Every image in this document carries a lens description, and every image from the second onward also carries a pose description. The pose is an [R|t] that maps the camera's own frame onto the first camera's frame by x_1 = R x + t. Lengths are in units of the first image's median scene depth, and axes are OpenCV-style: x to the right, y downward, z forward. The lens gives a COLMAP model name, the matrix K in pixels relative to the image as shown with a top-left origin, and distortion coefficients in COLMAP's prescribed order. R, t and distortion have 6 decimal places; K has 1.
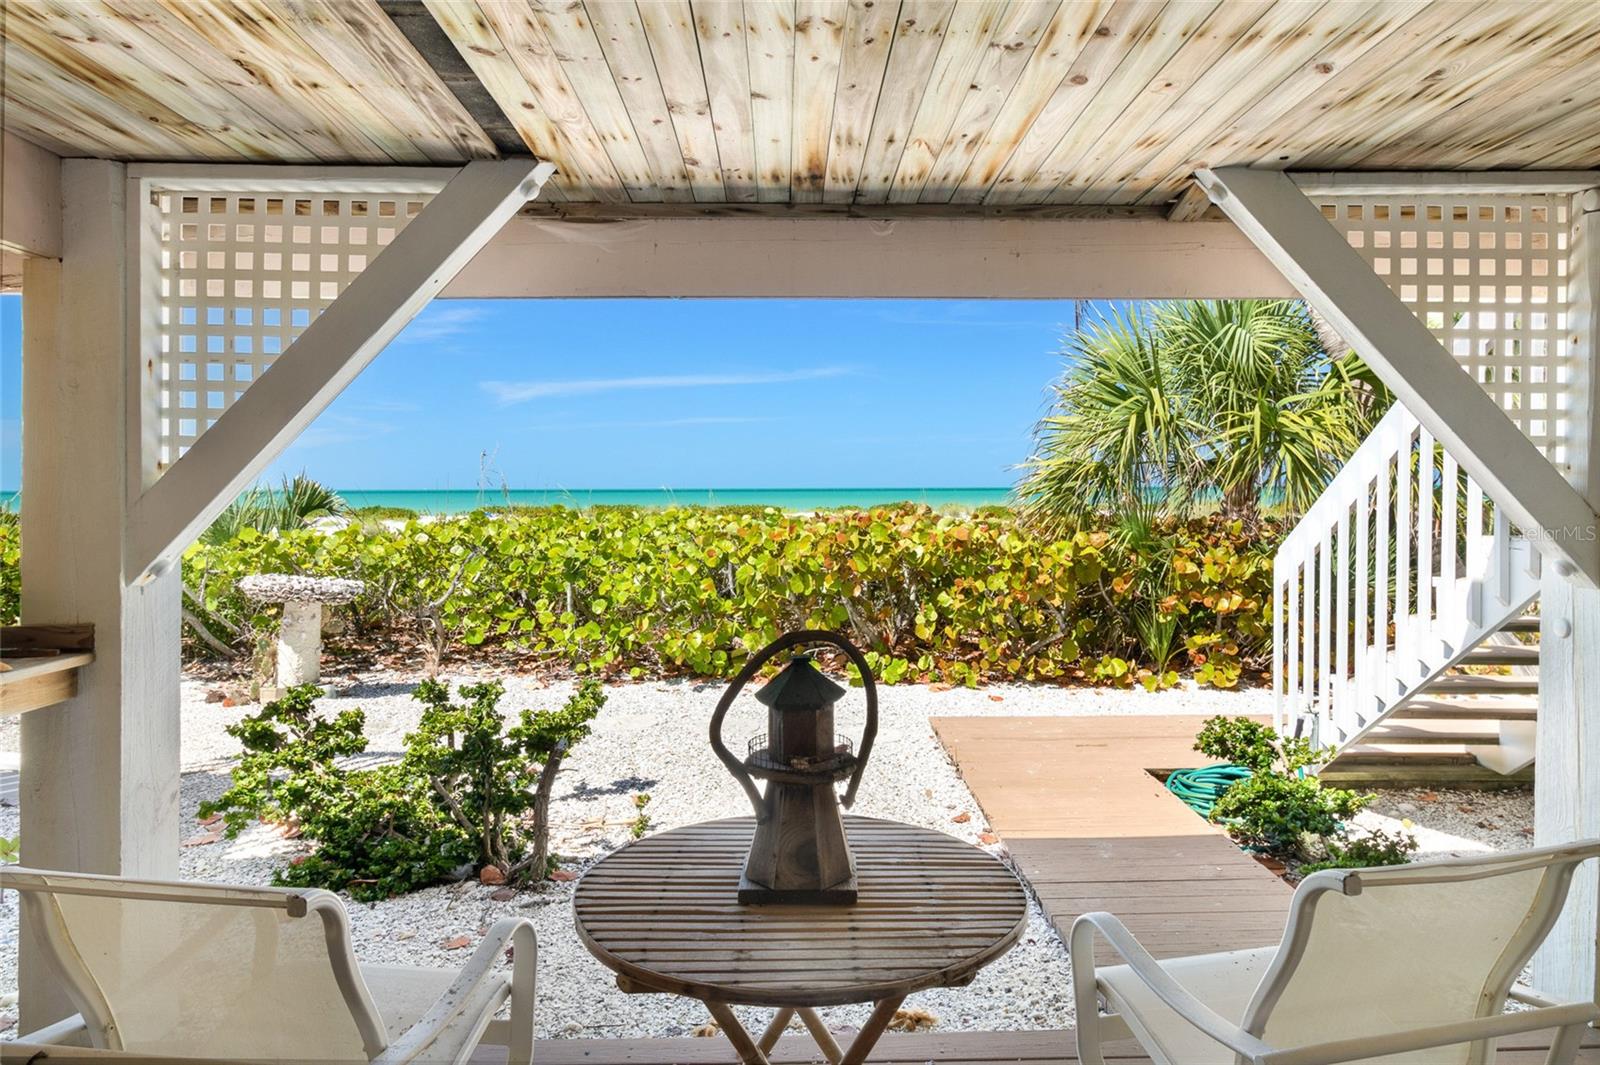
lens RADIAL K [[1031.2, 0, 800.0], [0, 1031.2, 532.5], [0, 0, 1]] dist [0.000750, 0.001701]
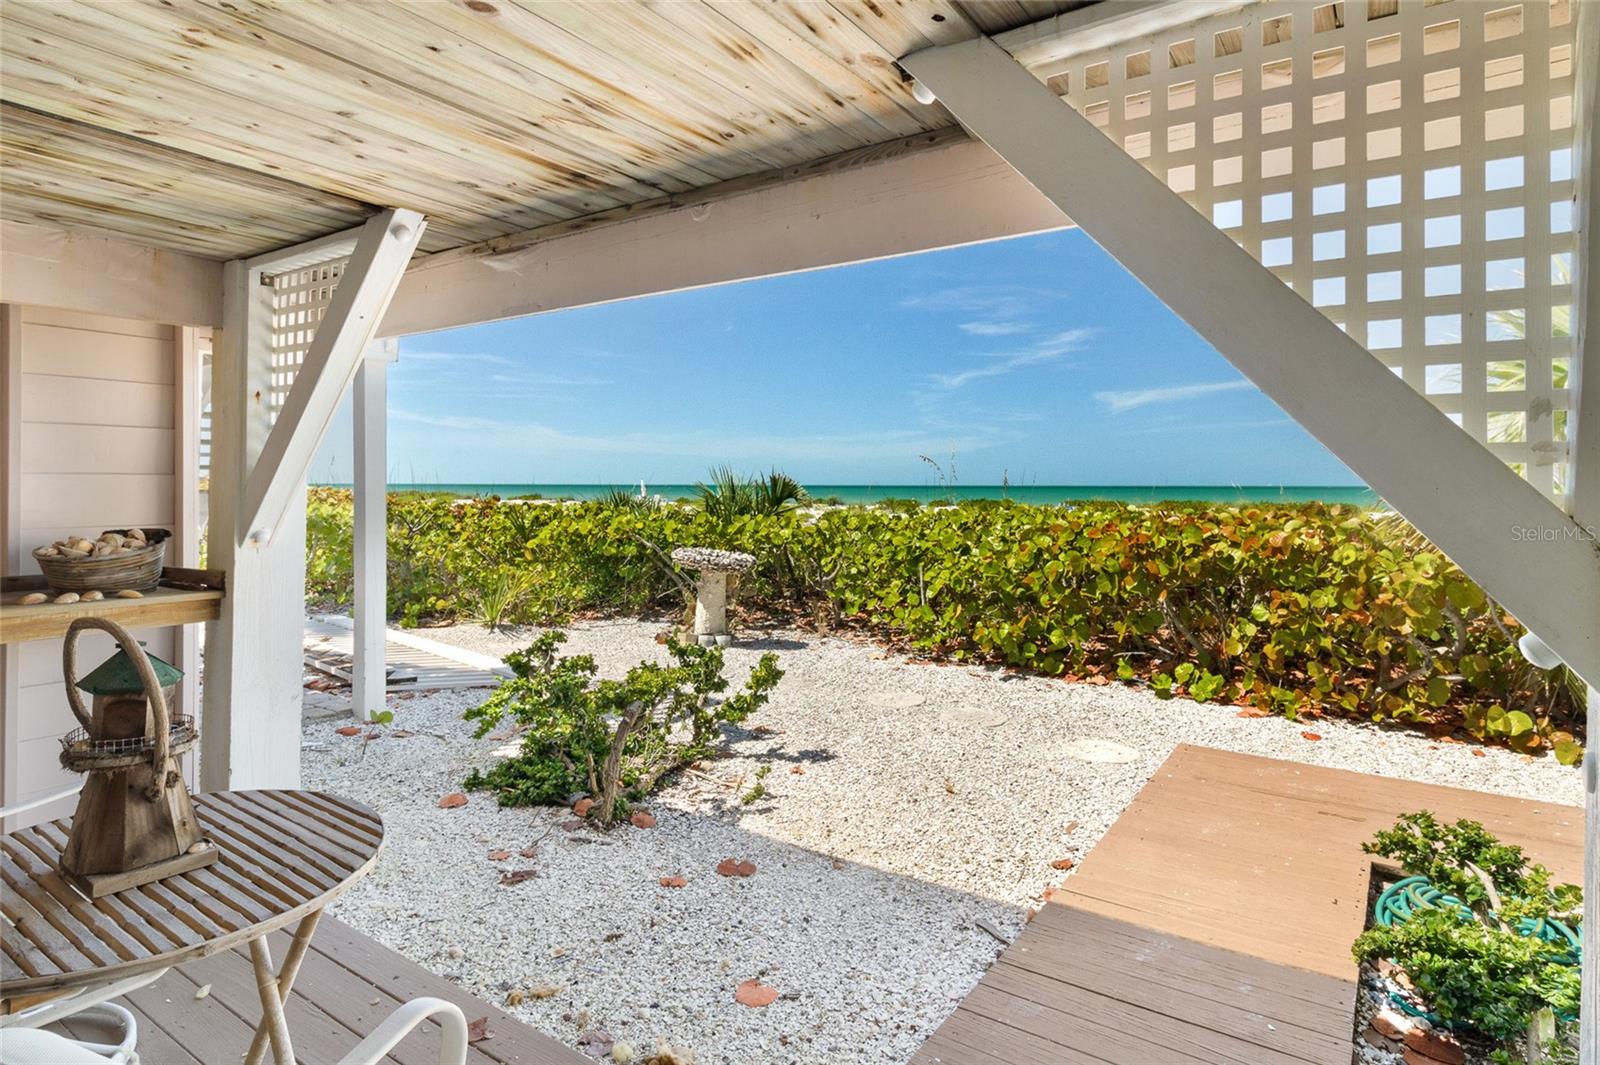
lens RADIAL K [[878.8, 0, 799.5], [0, 878.8, 494.1], [0, 0, 1]] dist [0.000359, 0.001517]
pose [[0.812227, 0.012762, -0.583202, 0.429005], [-0.031082, 0.999287, -0.021421, -0.013272], [0.582513, 0.035526, 0.812045, 0.270211]]
